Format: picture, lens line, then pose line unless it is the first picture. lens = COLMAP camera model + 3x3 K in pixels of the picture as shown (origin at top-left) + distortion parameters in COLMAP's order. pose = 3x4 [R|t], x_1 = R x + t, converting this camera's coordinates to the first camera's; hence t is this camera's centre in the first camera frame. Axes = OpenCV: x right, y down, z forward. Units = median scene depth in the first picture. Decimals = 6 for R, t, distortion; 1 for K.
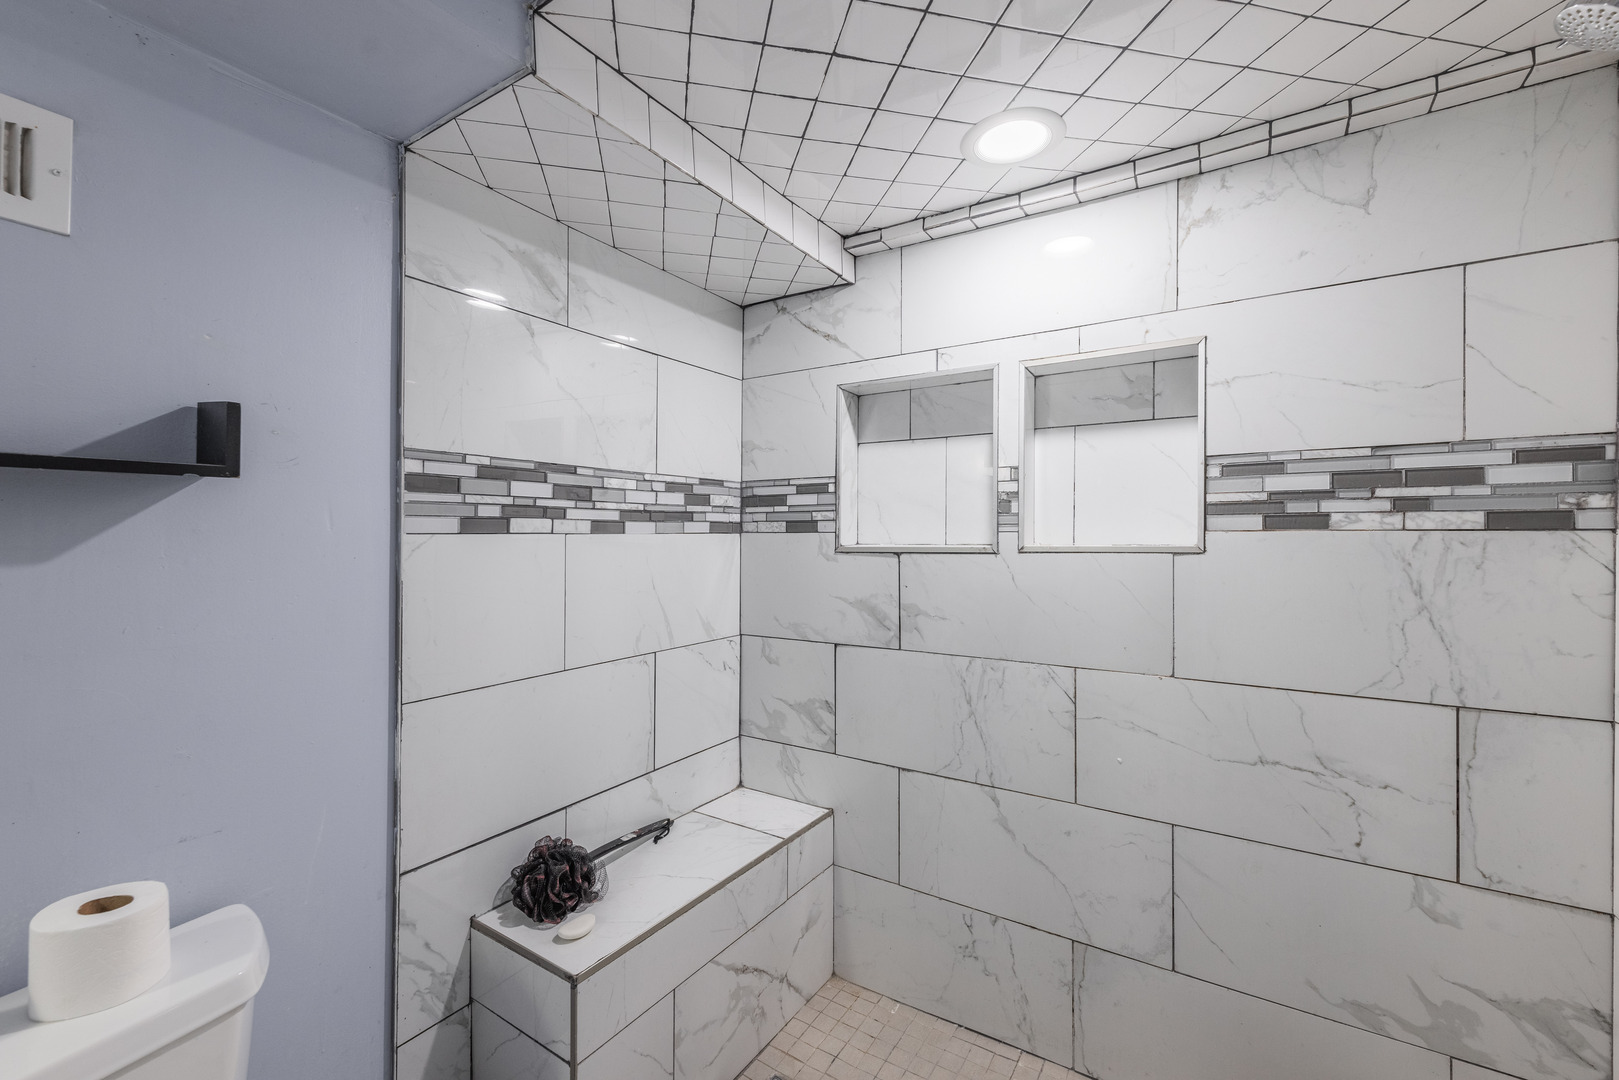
lens RADIAL K [[658.7, 0, 812.0], [0, 658.7, 535.4], [0, 0, 1]] dist [0.004206, -0.000790]
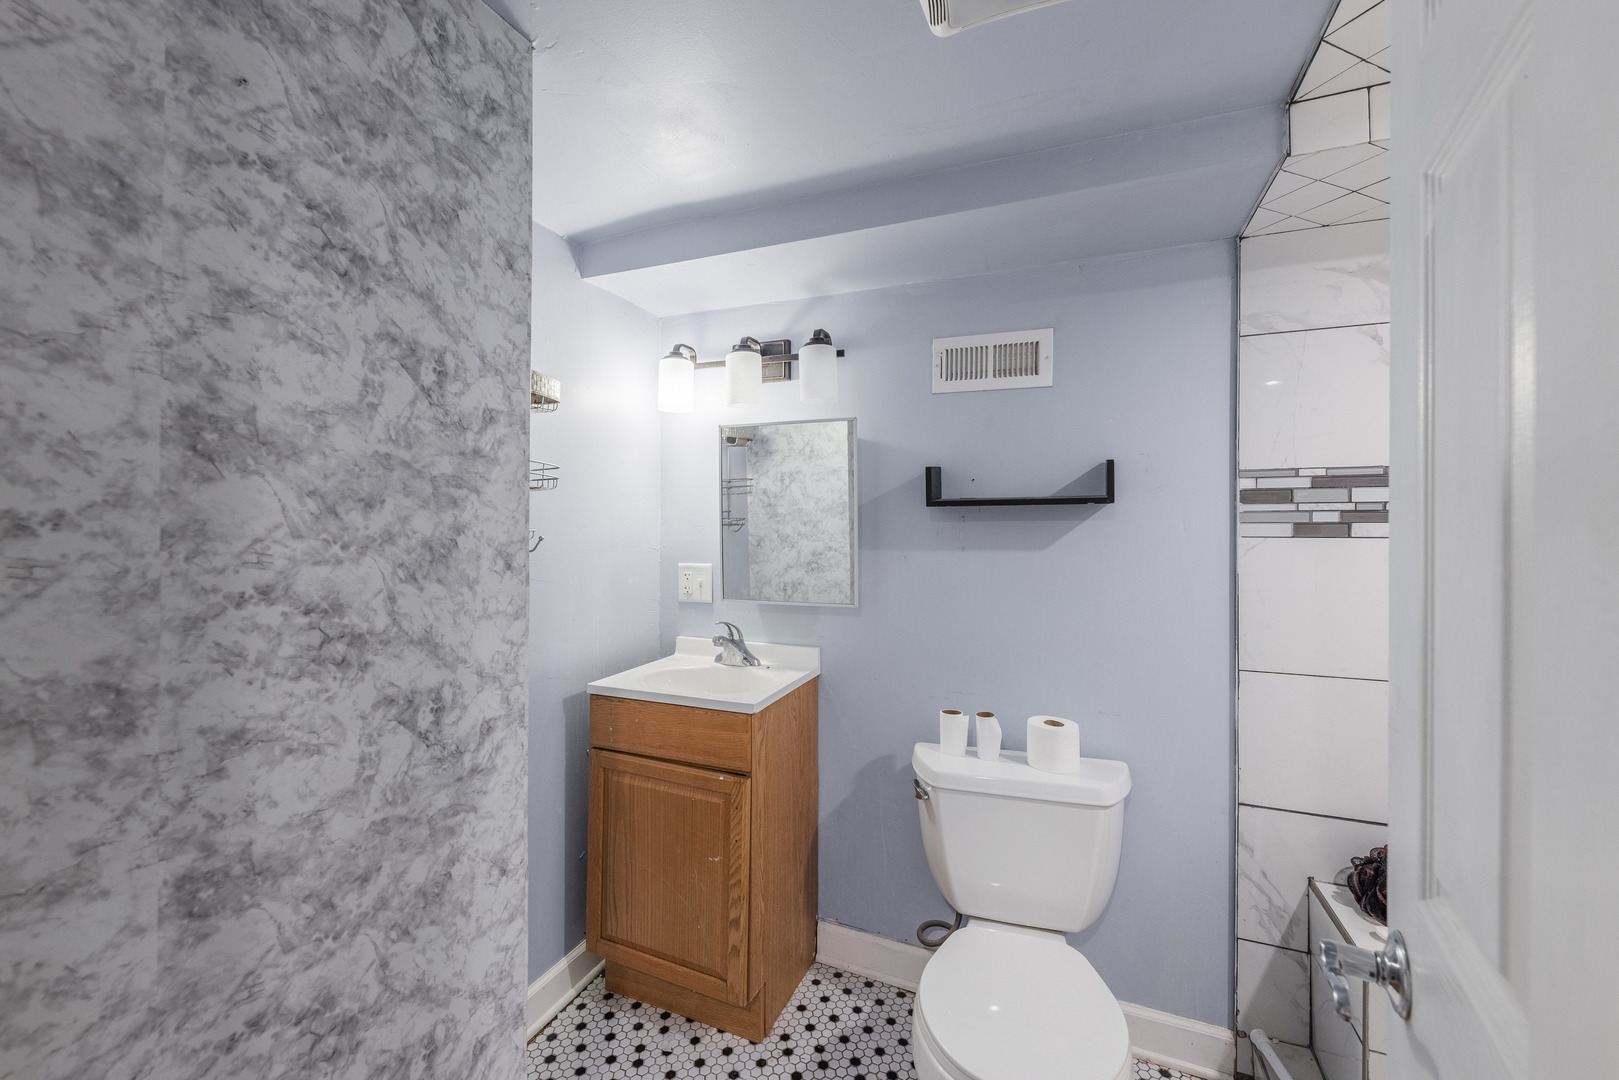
lens RADIAL K [[658.7, 0, 802.7], [0, 658.7, 534.1], [0, 0, 1]] dist [0.004206, -0.000790]
pose [[0.179831, 0.000473, -0.983697, 0.481836], [-0.009309, 0.999956, -0.001221, 0.001347], [0.983653, 0.009376, 0.179828, -0.066186]]
